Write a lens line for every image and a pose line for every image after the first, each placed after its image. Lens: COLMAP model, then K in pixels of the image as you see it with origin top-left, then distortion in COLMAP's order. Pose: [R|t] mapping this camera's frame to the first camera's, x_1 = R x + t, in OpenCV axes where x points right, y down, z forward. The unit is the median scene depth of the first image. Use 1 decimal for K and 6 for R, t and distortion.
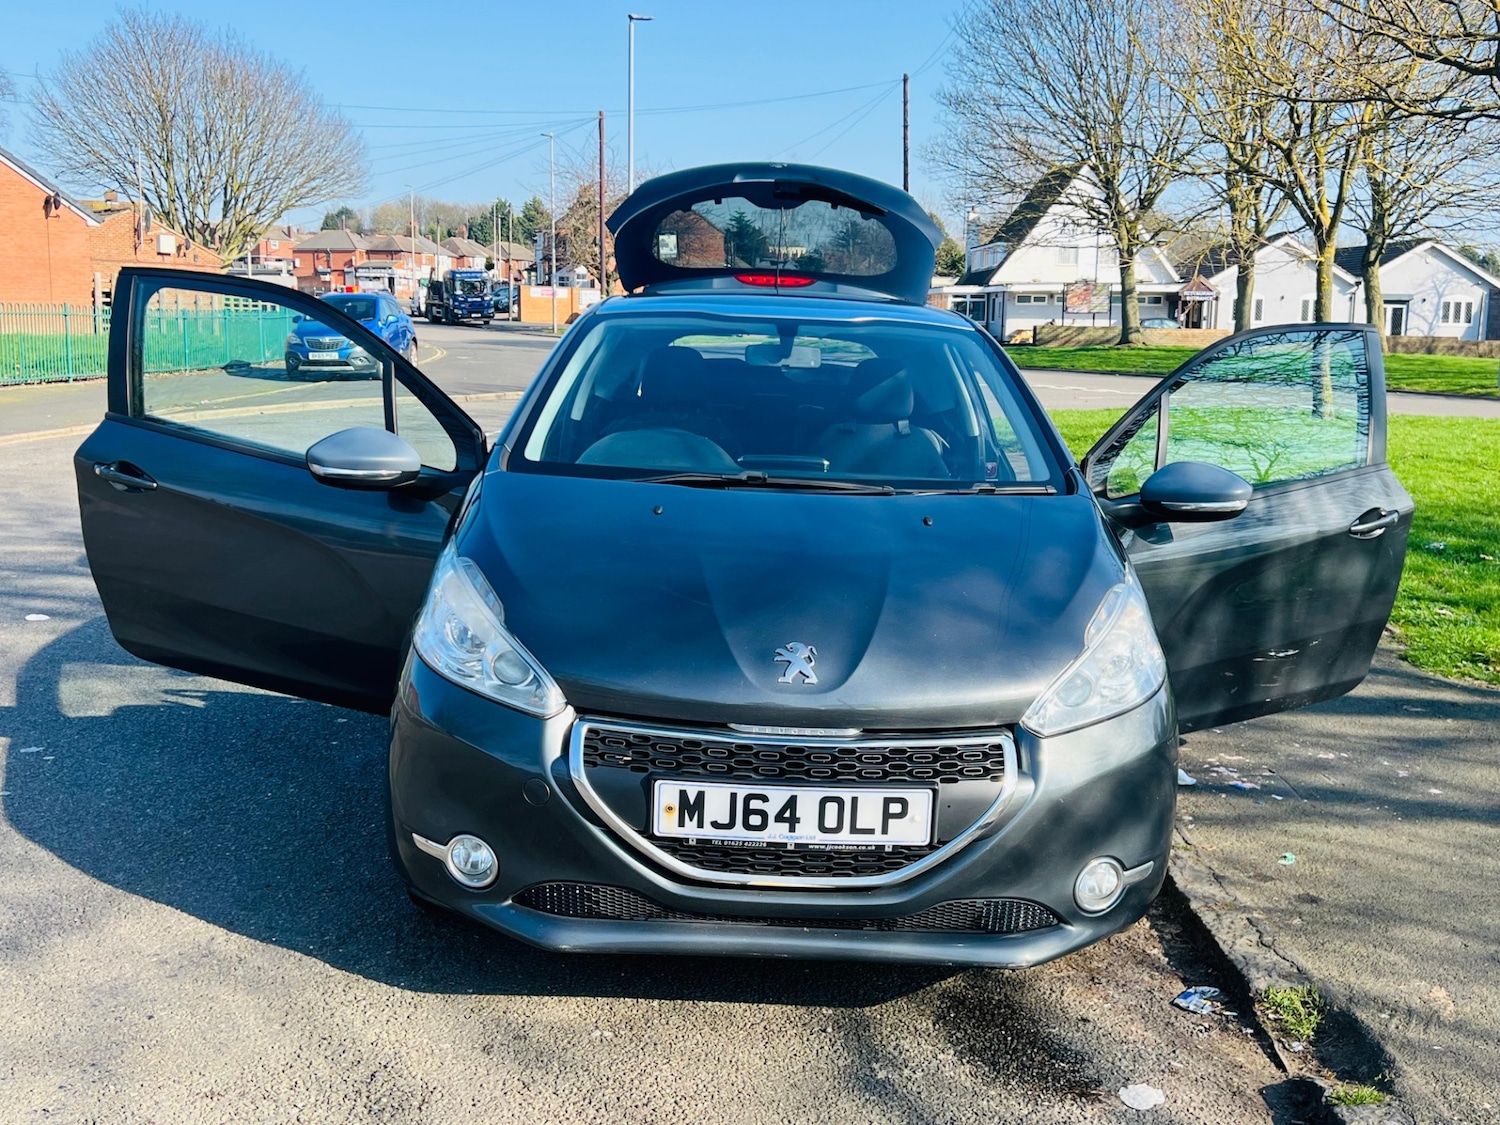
lens RADIAL K [[1457.2, 0, 773.3], [0, 1457.2, 566.5], [0, 0, 1]] dist [0.119963, -0.283677]
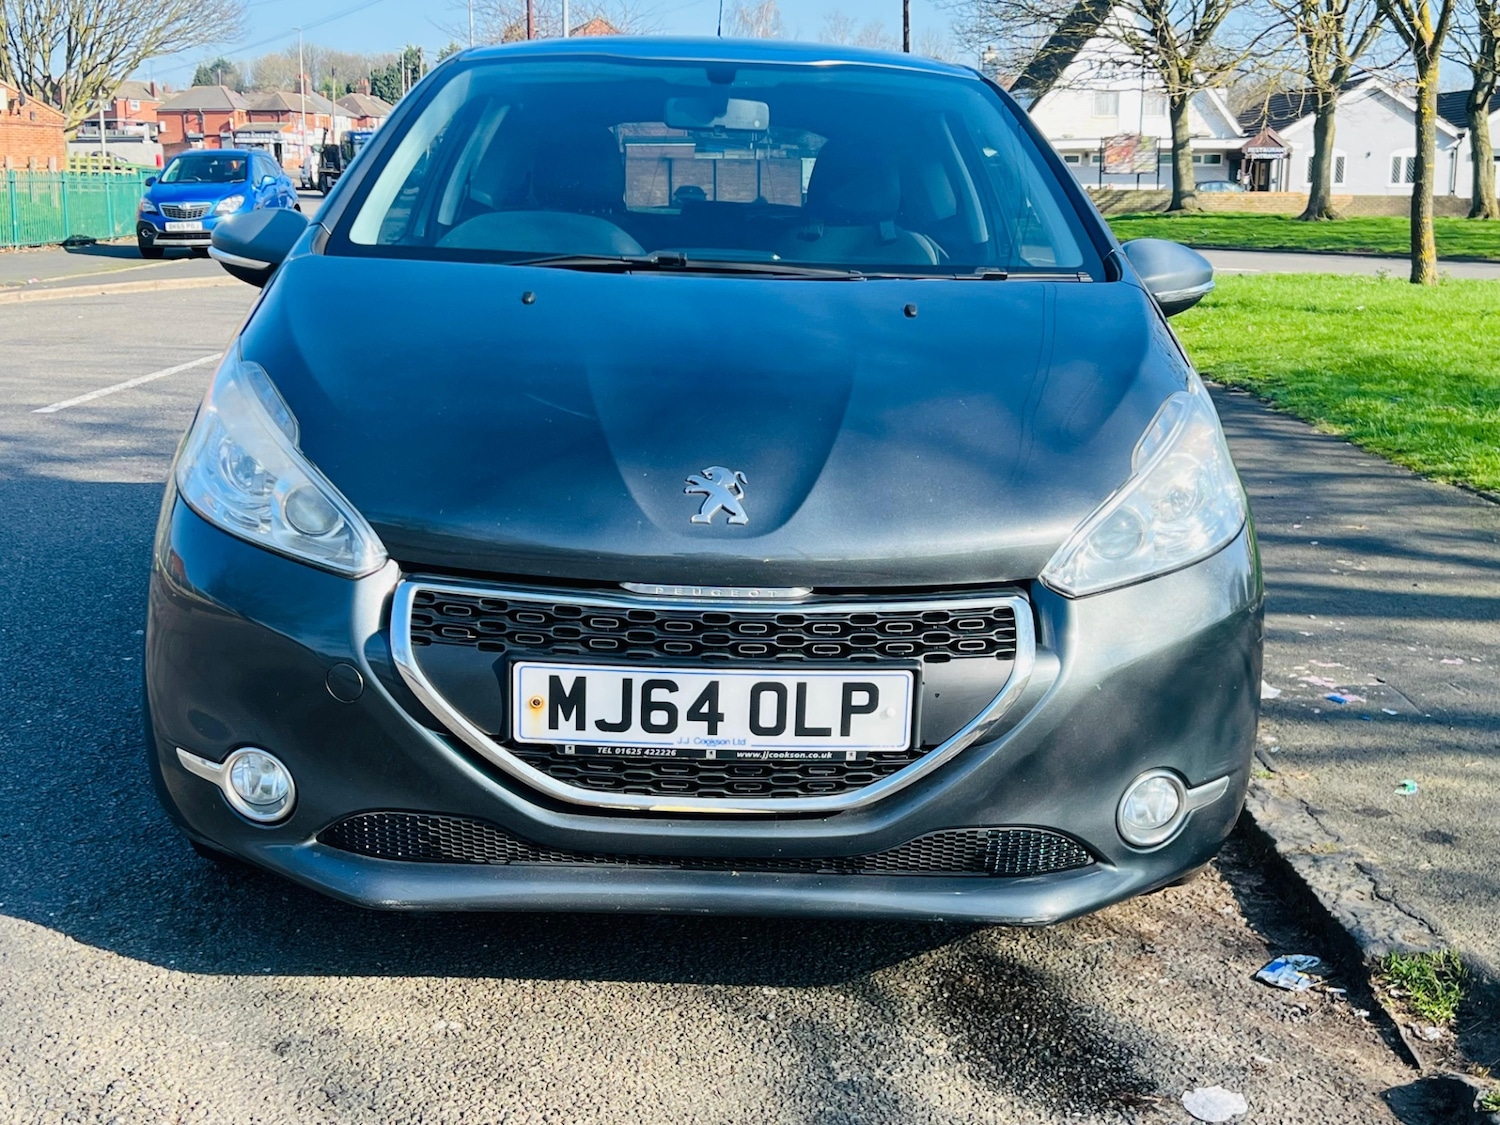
lens RADIAL K [[1766.7, 0, 756.6], [0, 1766.7, 554.7], [0, 0, 1]] dist [0.138984, -0.347329]
pose [[0.999944, -0.009840, 0.003814, 0.029495], [0.009703, 0.999359, 0.034451, 0.062678], [-0.004150, -0.034412, 0.999399, 0.149518]]
